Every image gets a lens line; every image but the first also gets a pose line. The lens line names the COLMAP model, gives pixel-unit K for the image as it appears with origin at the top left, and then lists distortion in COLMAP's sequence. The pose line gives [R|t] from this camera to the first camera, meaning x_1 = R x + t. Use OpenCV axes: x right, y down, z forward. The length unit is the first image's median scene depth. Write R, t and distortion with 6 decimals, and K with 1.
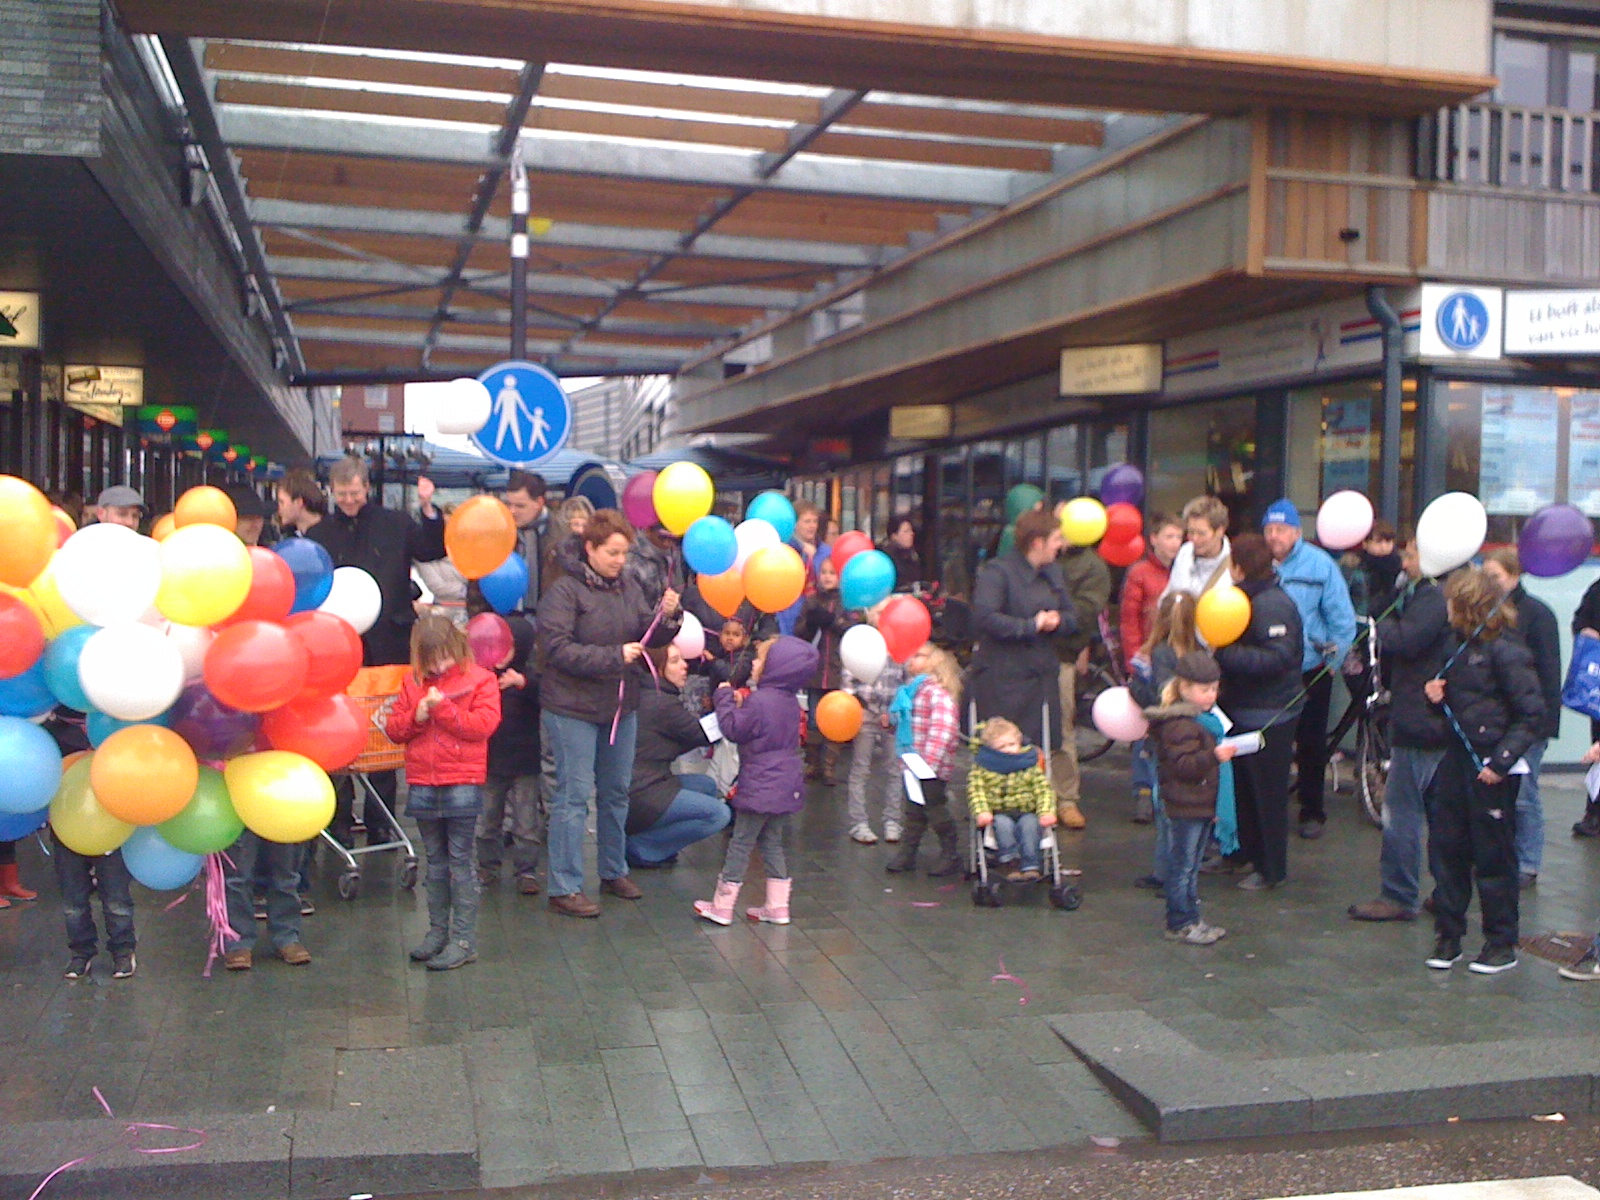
lens RADIAL K [[1769.7, 0, 800.0], [0, 1769.7, 600.0], [0, 0, 1]] dist [0.185190, -0.605324]
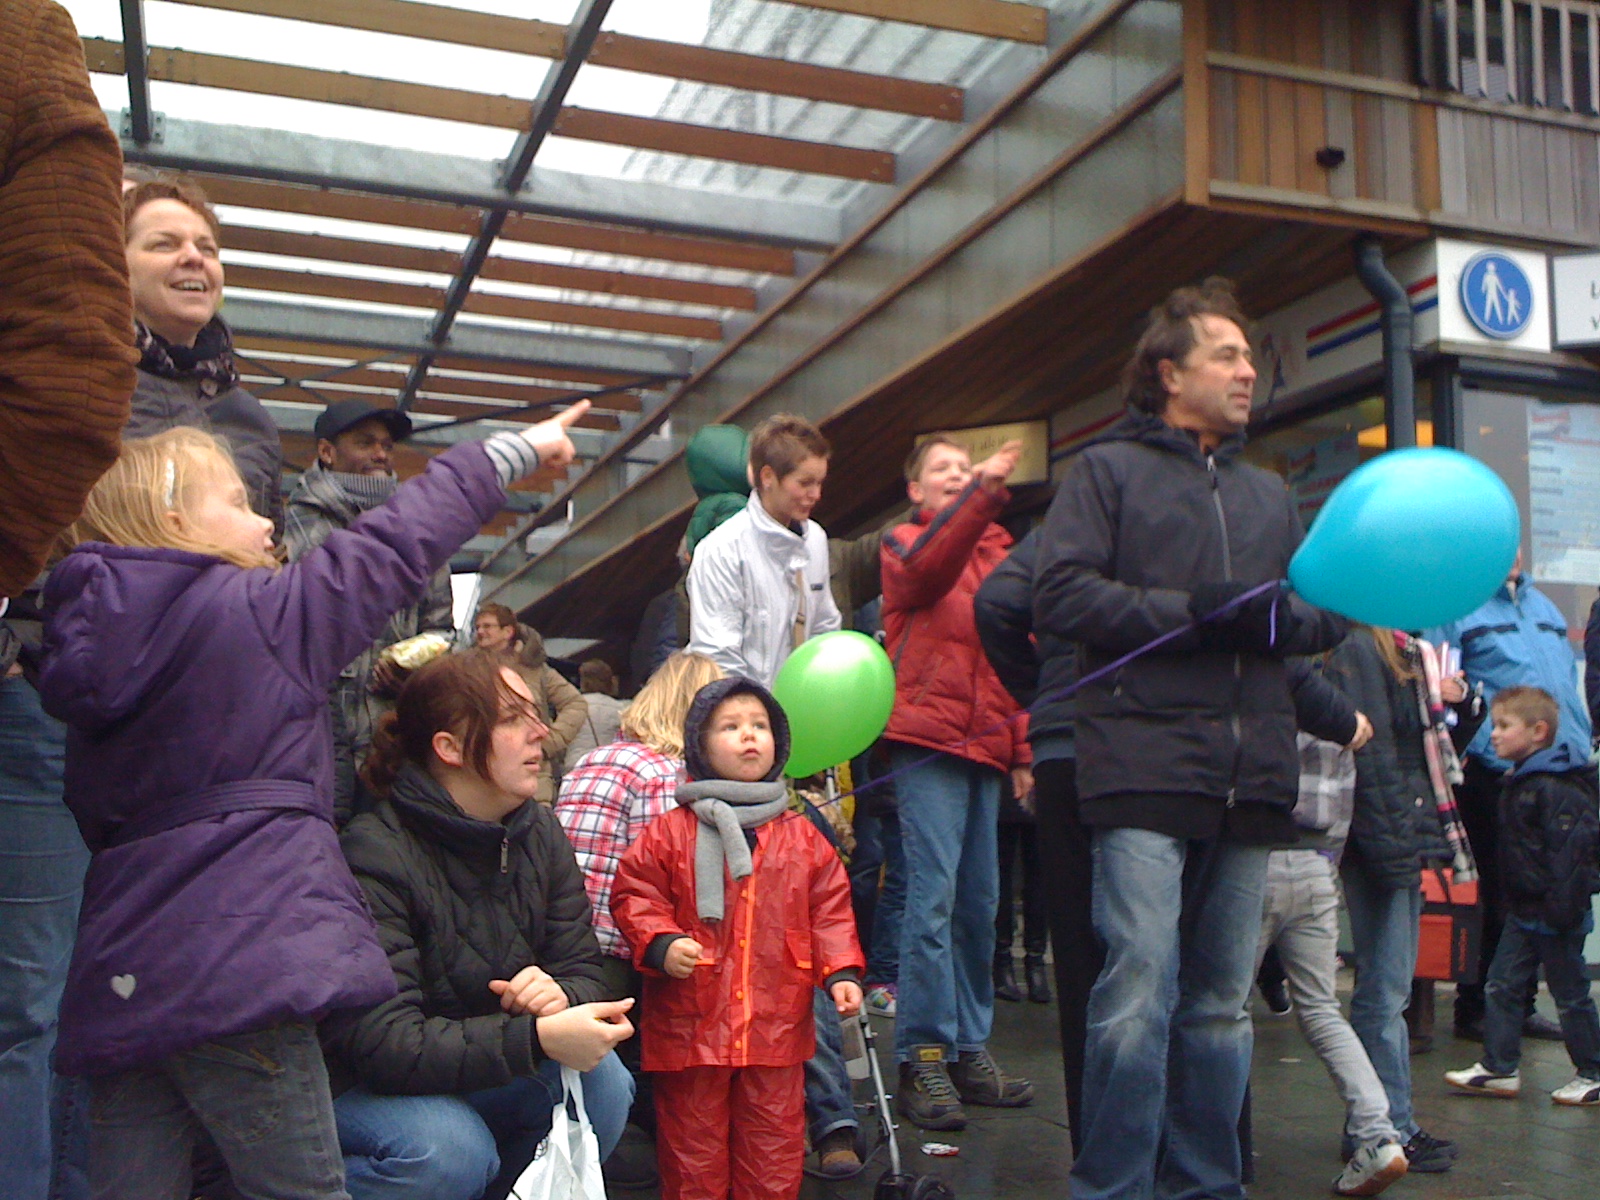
lens RADIAL K [[1812.6, 0, 755.8], [0, 1812.6, 607.3], [0, 0, 1]] dist [0.206702, -0.700404]
pose [[0.998614, -0.001691, 0.052600, 0.054006], [0.009387, 0.989178, -0.146417, 0.059907], [-0.051783, 0.146707, 0.987824, 0.347945]]
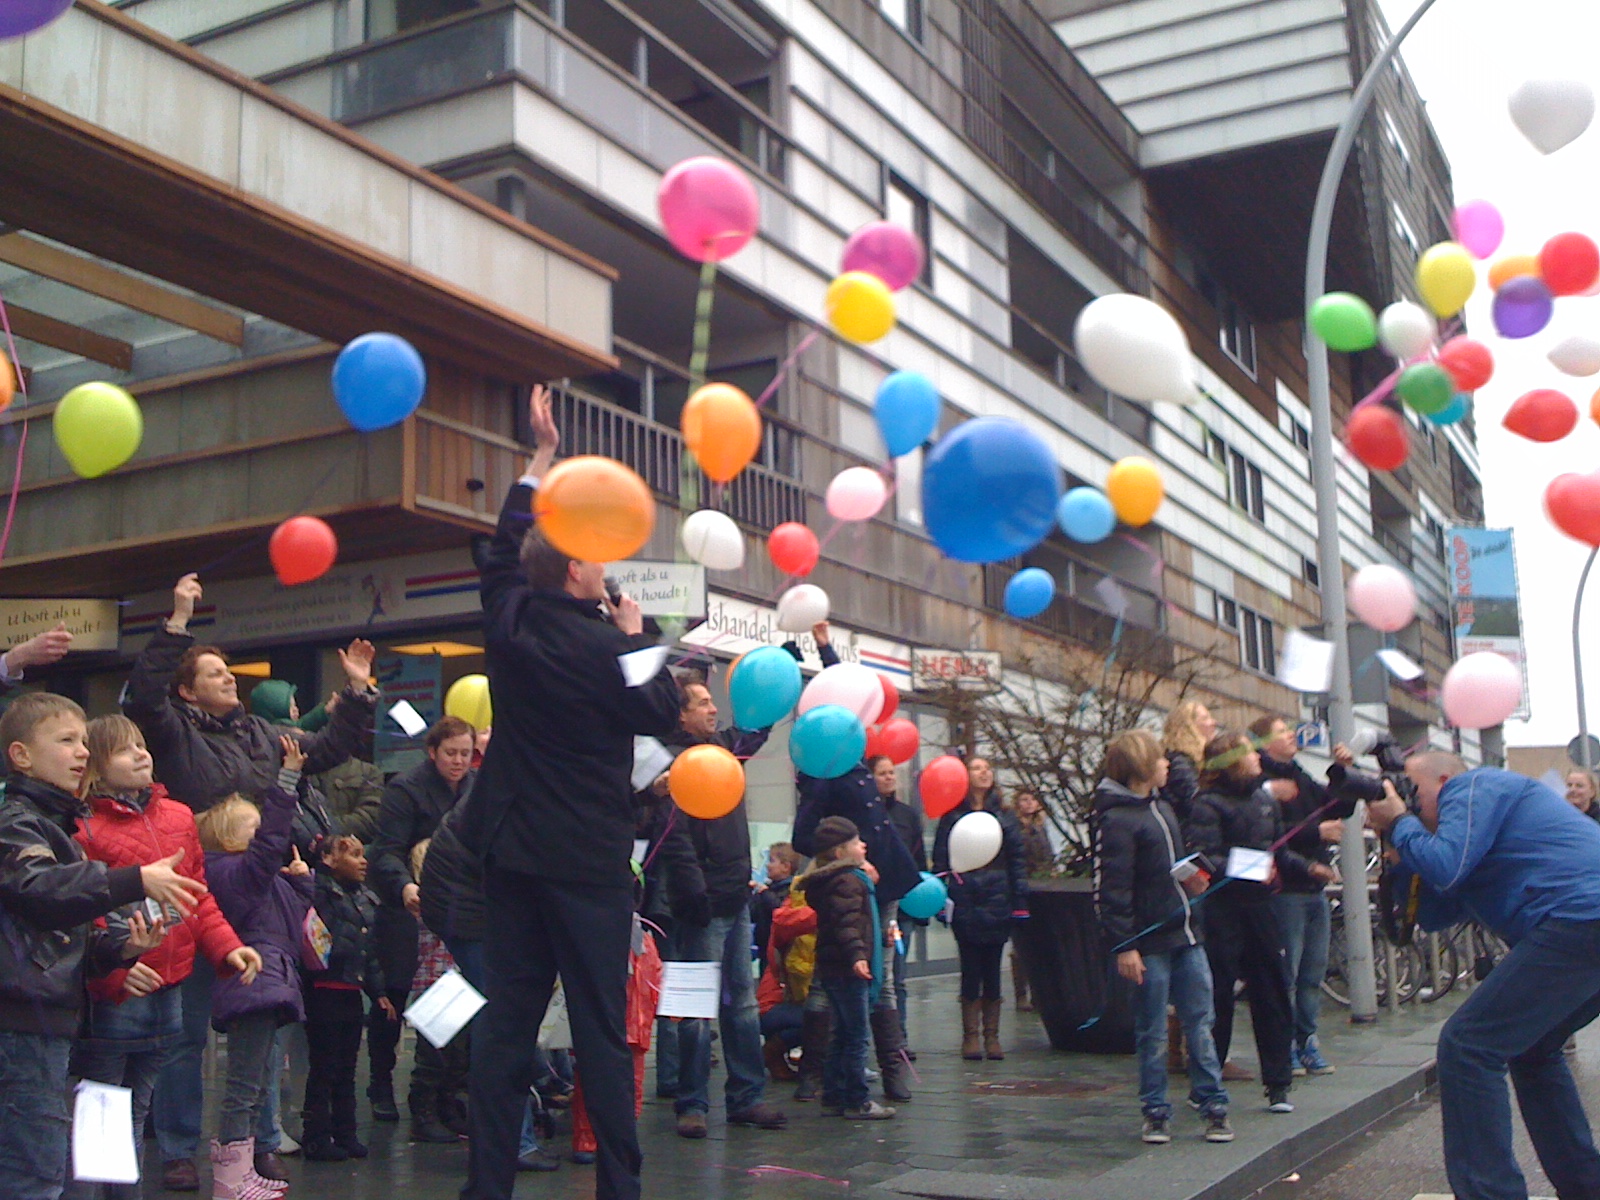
lens RADIAL K [[1769.7, 0, 800.0], [0, 1769.7, 600.0], [0, 0, 1]] dist [0.185190, -0.605324]
pose [[0.681721, 0.087849, 0.726319, -0.297642], [0.062094, 0.982235, -0.177083, 0.053267], [-0.728973, 0.165821, 0.664155, 0.188709]]
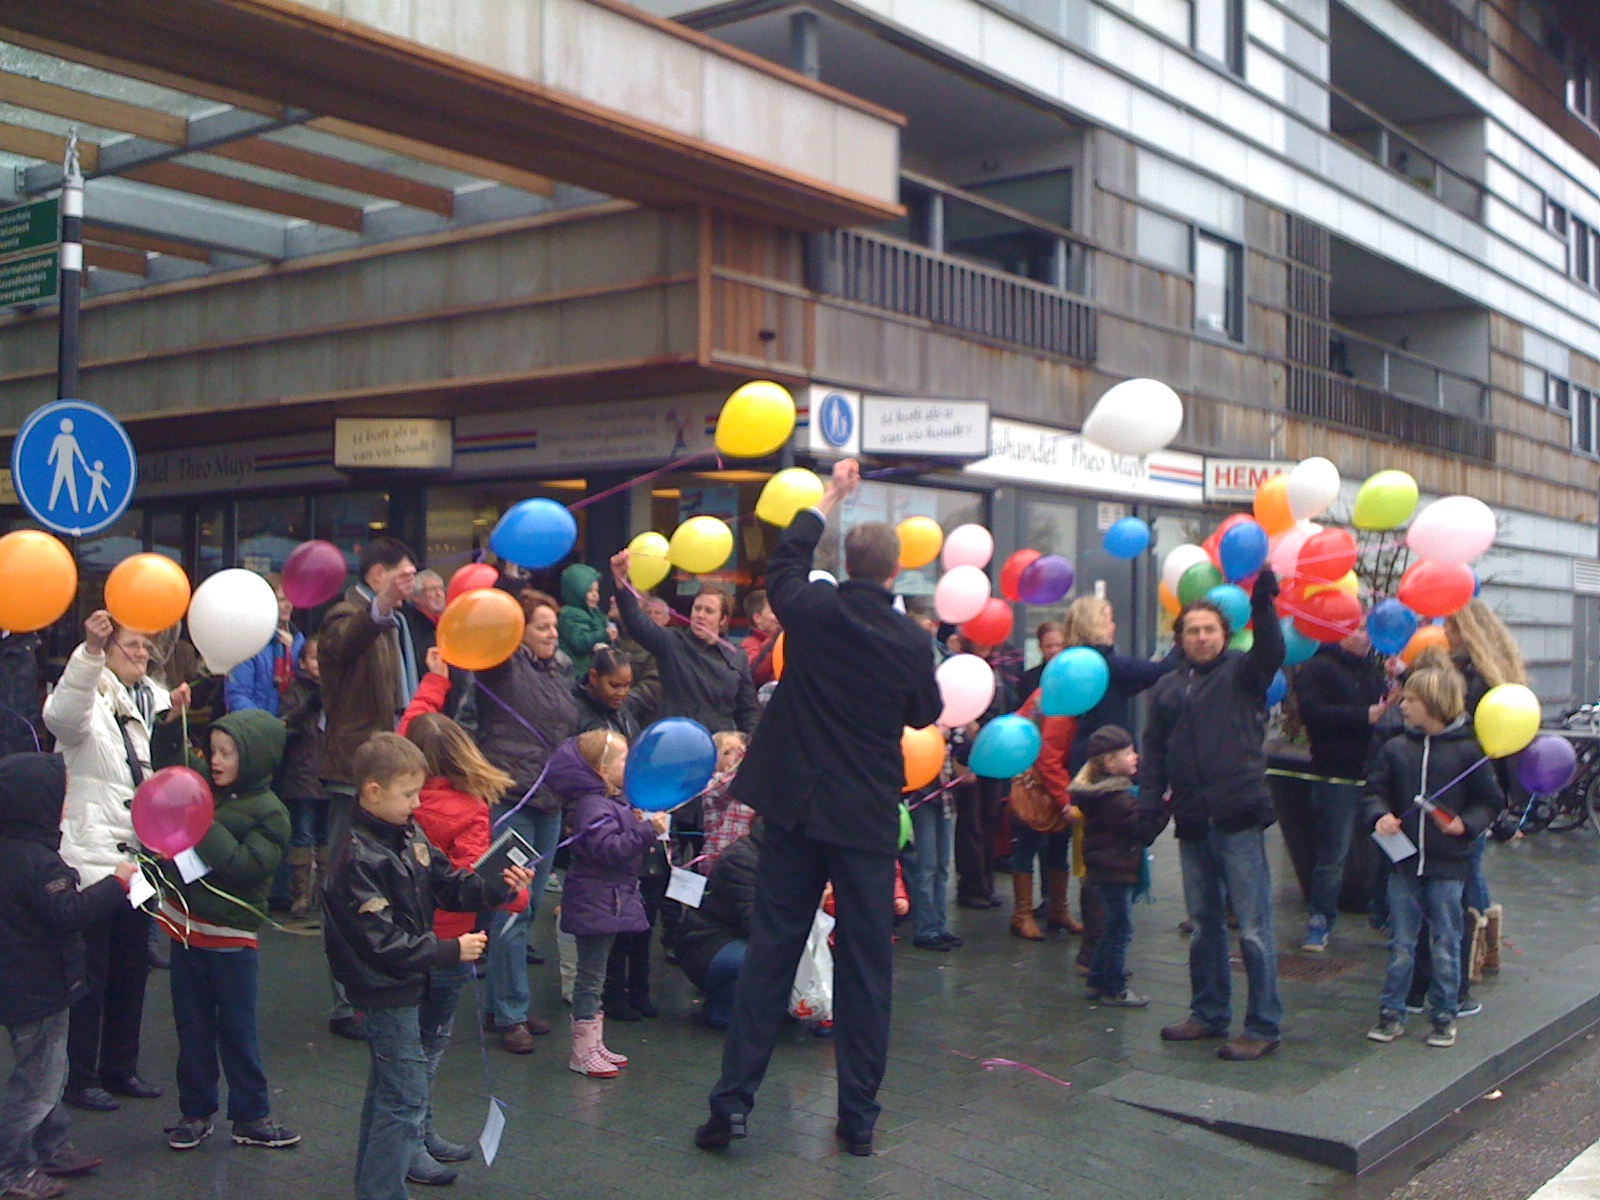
lens RADIAL K [[1769.7, 0, 800.0], [0, 1769.7, 600.0], [0, 0, 1]] dist [0.185190, -0.605324]
pose [[0.798028, -0.003024, 0.602612, -0.316226], [0.029539, 0.998982, -0.034104, -0.006597], [-0.601895, 0.045016, 0.797305, 0.136645]]
